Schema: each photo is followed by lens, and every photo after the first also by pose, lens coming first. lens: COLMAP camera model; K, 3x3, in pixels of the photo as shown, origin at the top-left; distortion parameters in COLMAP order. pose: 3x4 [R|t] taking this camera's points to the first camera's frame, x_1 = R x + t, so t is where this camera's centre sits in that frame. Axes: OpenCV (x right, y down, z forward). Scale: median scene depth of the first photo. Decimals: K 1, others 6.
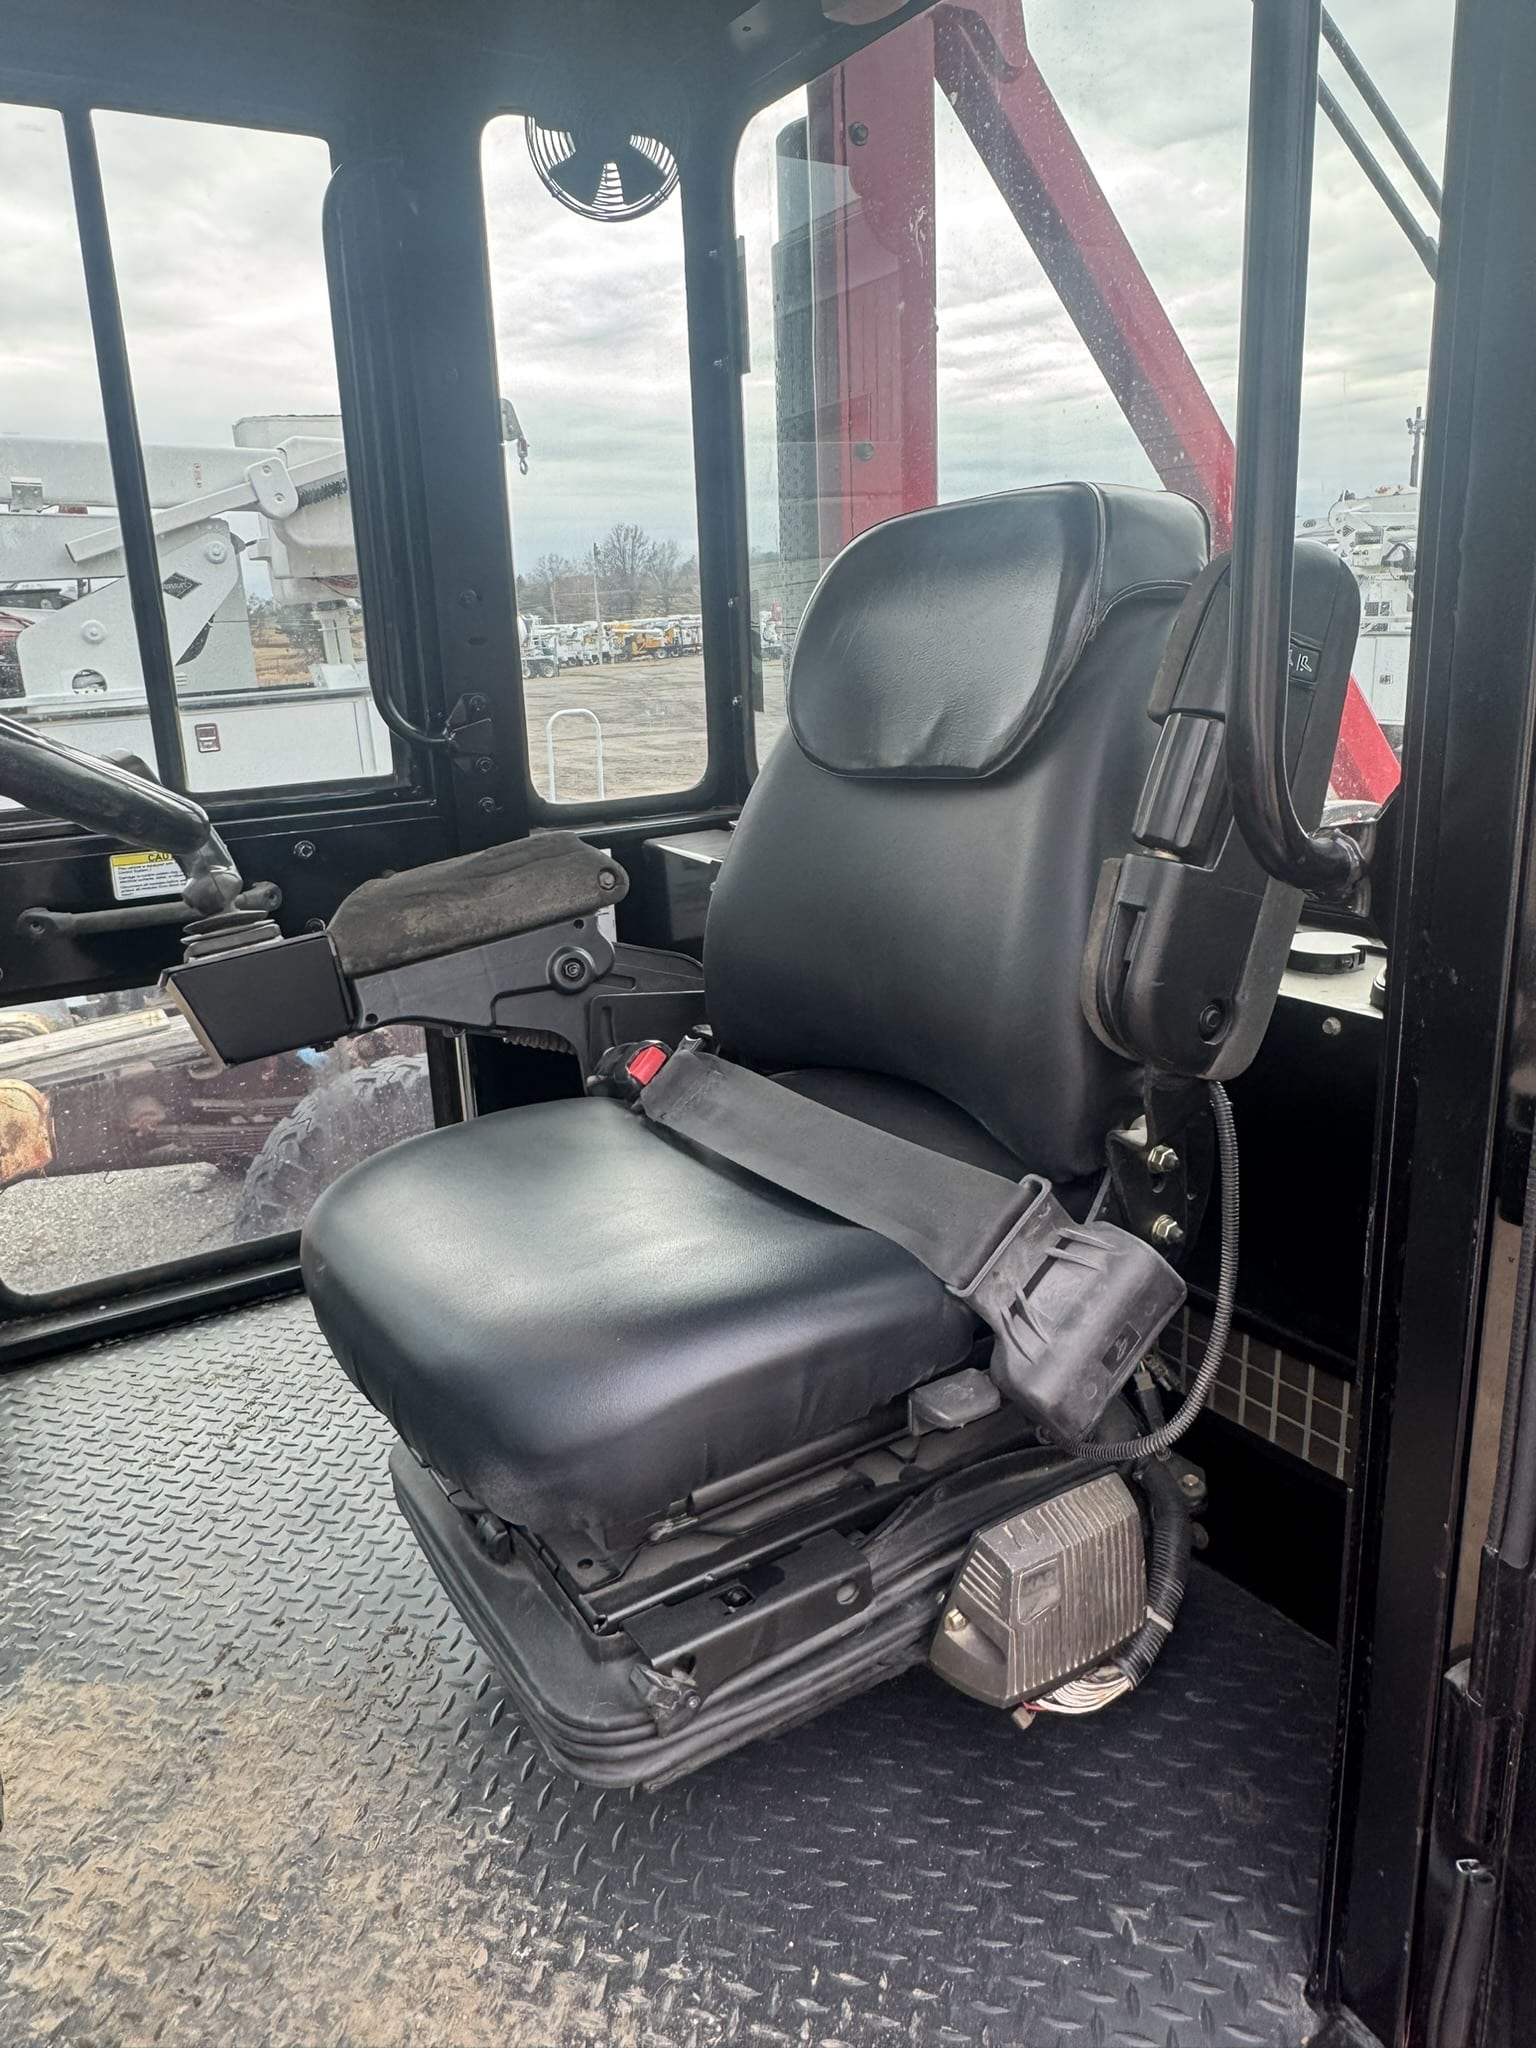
lens RADIAL K [[1400.9, 0, 762.7], [0, 1400.9, 1001.6], [0, 0, 1]] dist [-0.000975, -0.000828]
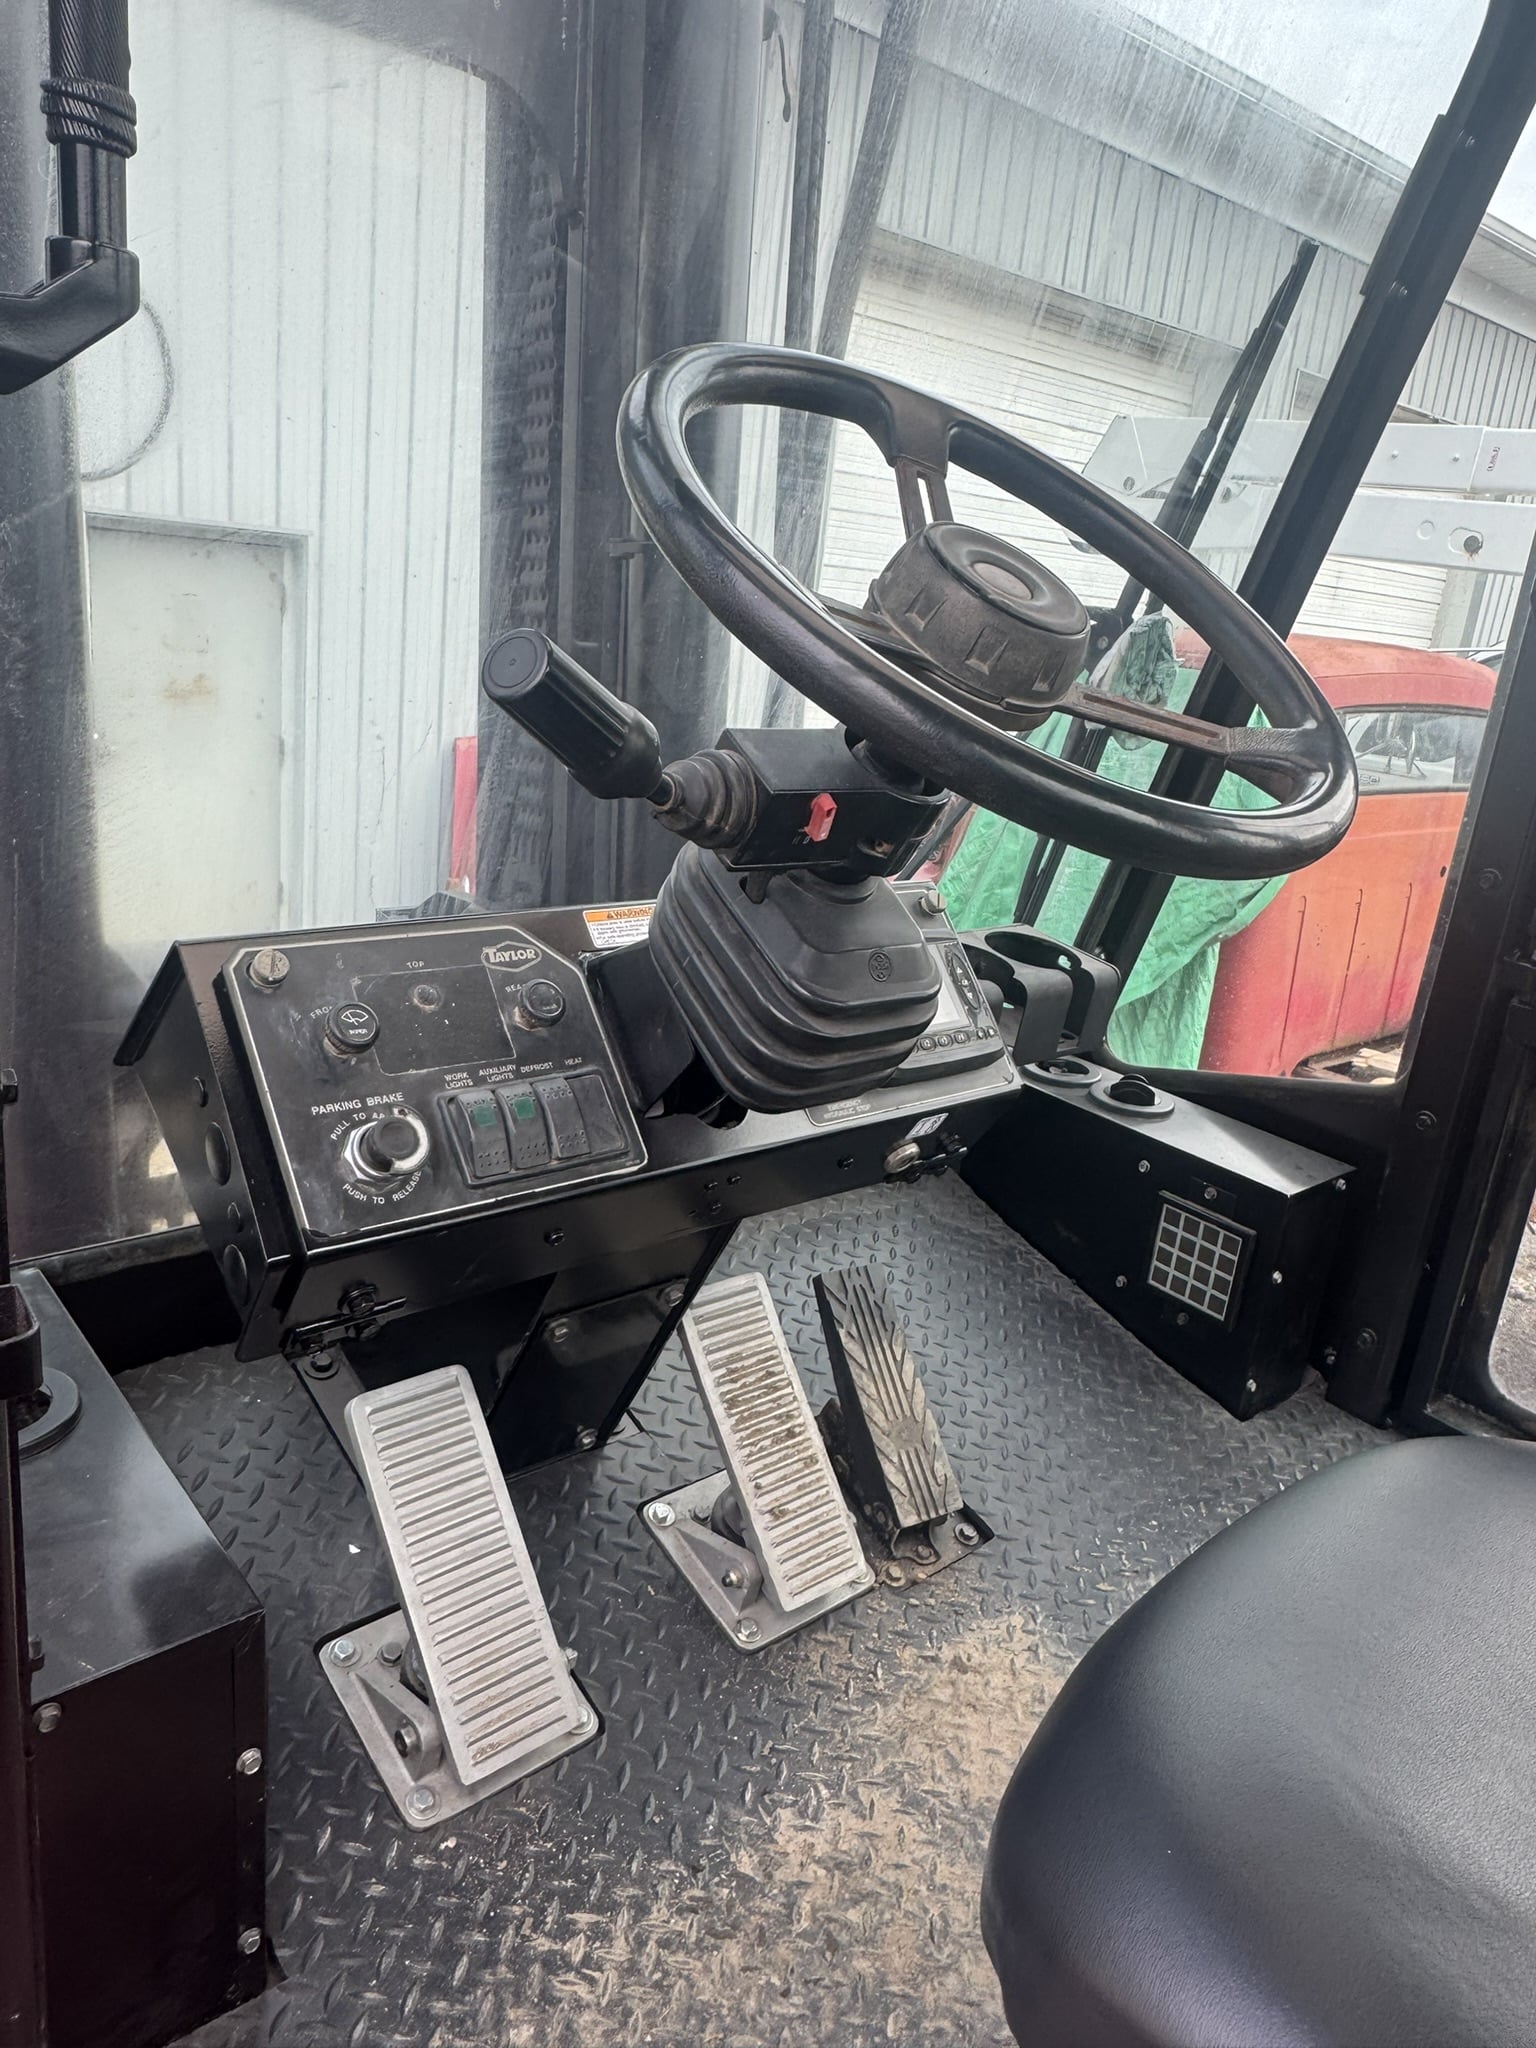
lens RADIAL K [[1400.9, 0, 762.7], [0, 1400.9, 1001.6], [0, 0, 1]] dist [-0.000975, -0.000828]
pose [[0.151780, 0.340821, -0.927795, 0.221233], [-0.365168, 0.891596, 0.267785, -0.126168], [0.918485, 0.298157, 0.259783, 0.462193]]
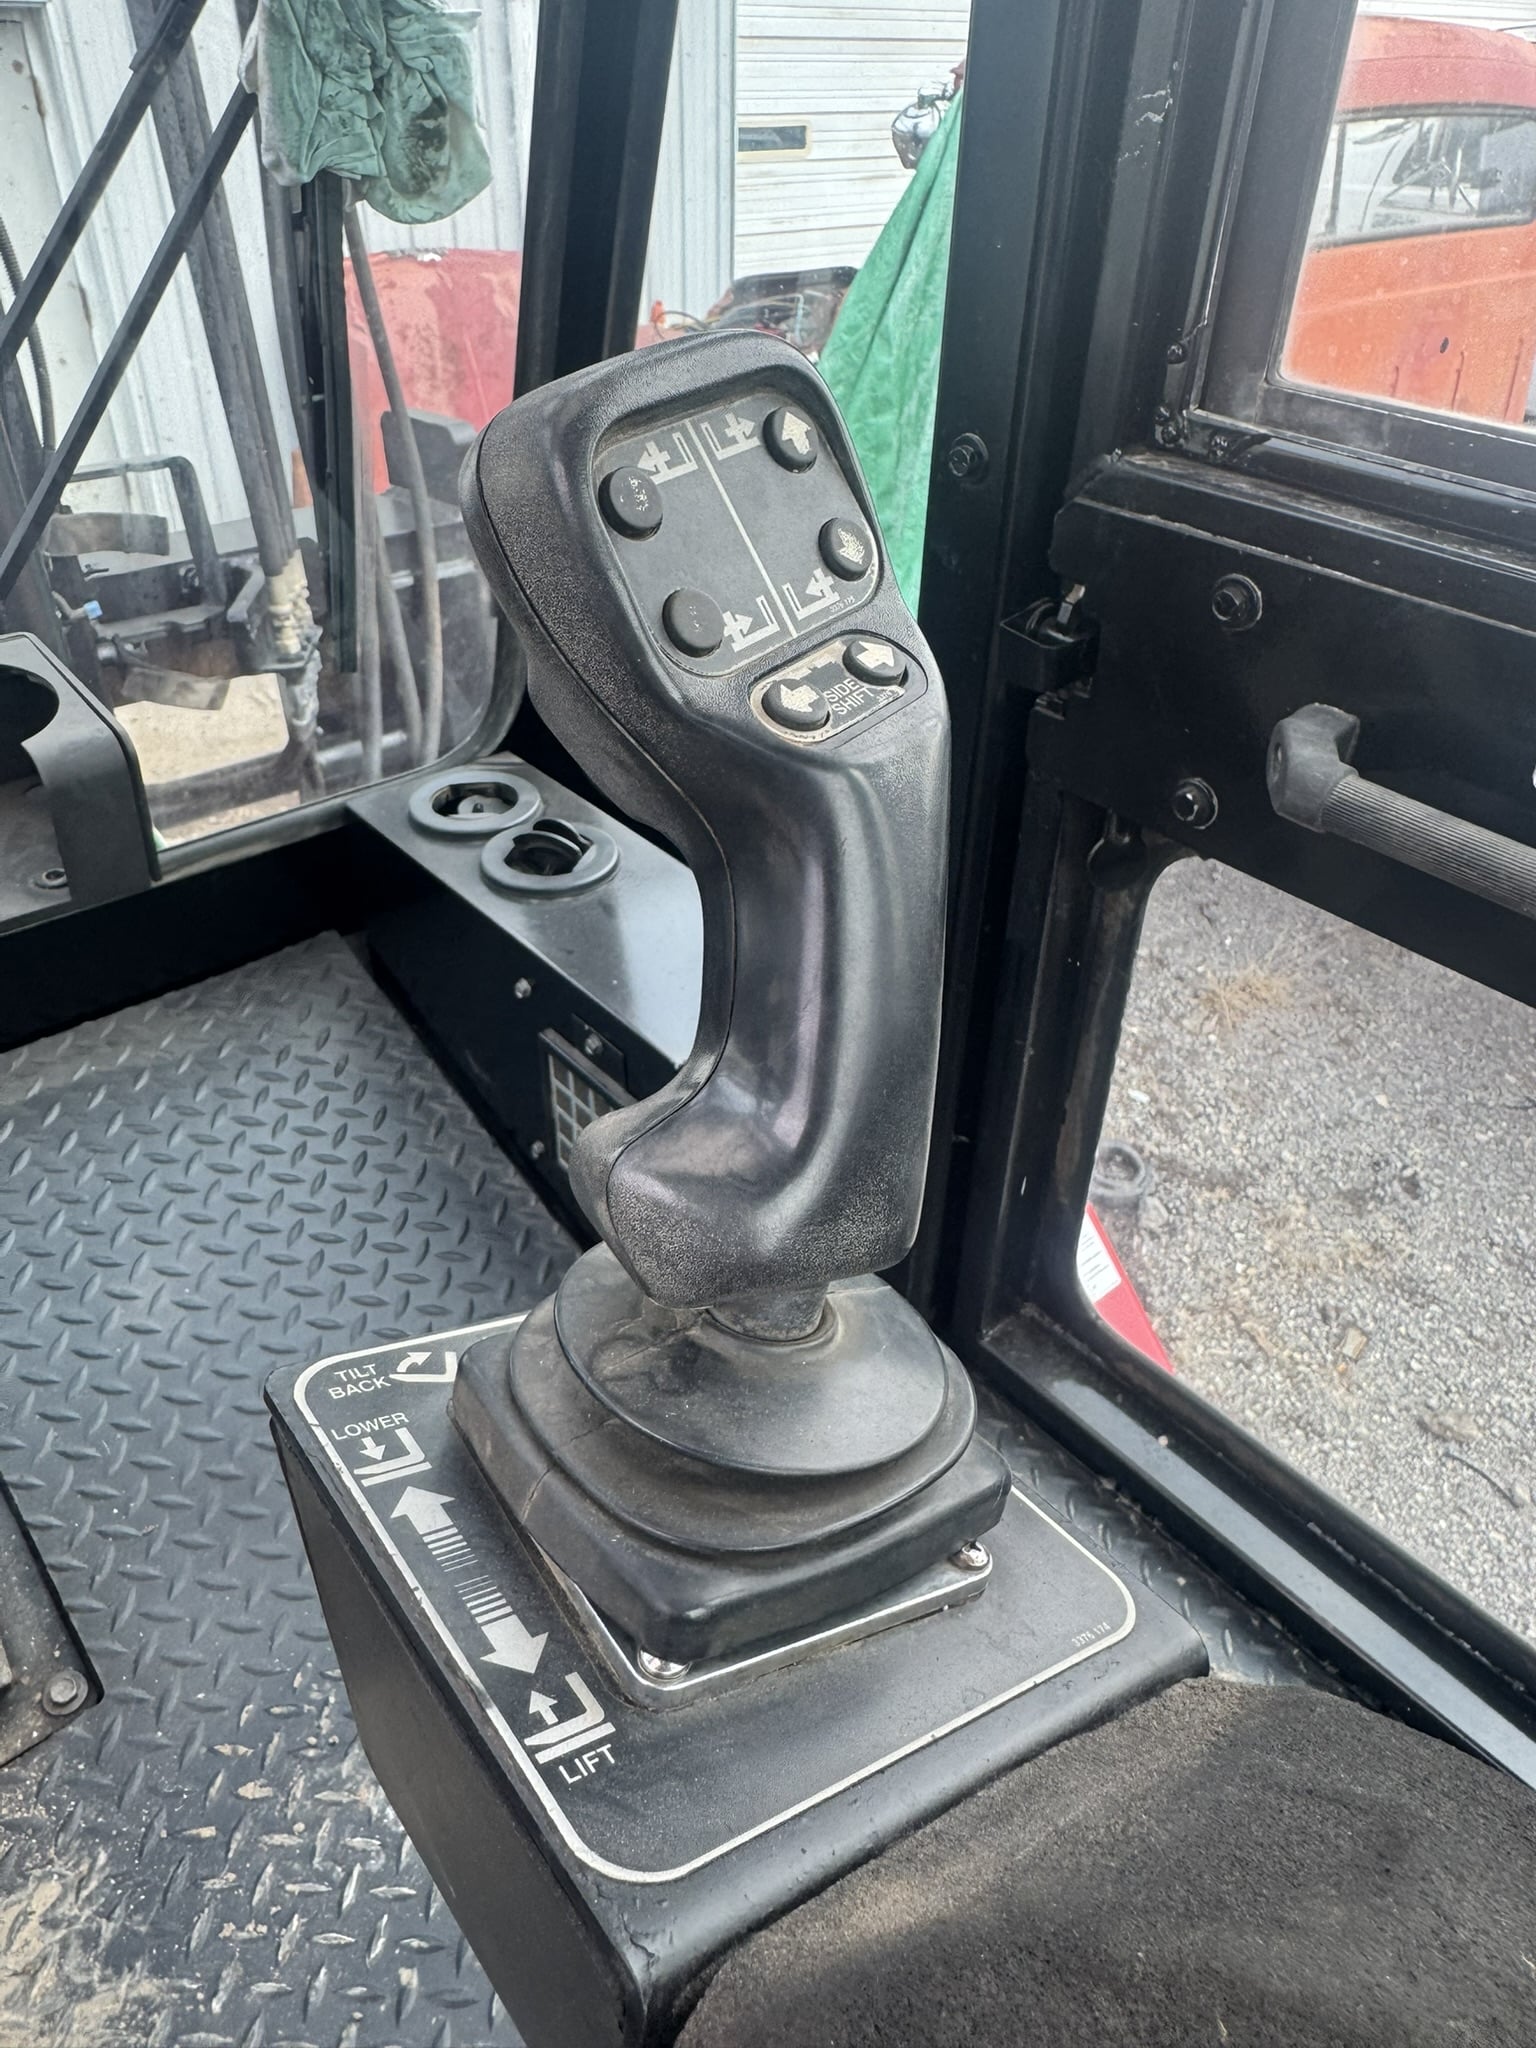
lens RADIAL K [[1412.2, 0, 769.6], [0, 1412.2, 981.4], [0, 0, 1]] dist [-0.005785, -0.005835]
pose [[0.151431, 0.594340, -0.789828, -0.318513], [-0.288279, 0.790861, 0.539847, -0.261738], [0.945497, 0.145941, 0.291097, 1.181166]]
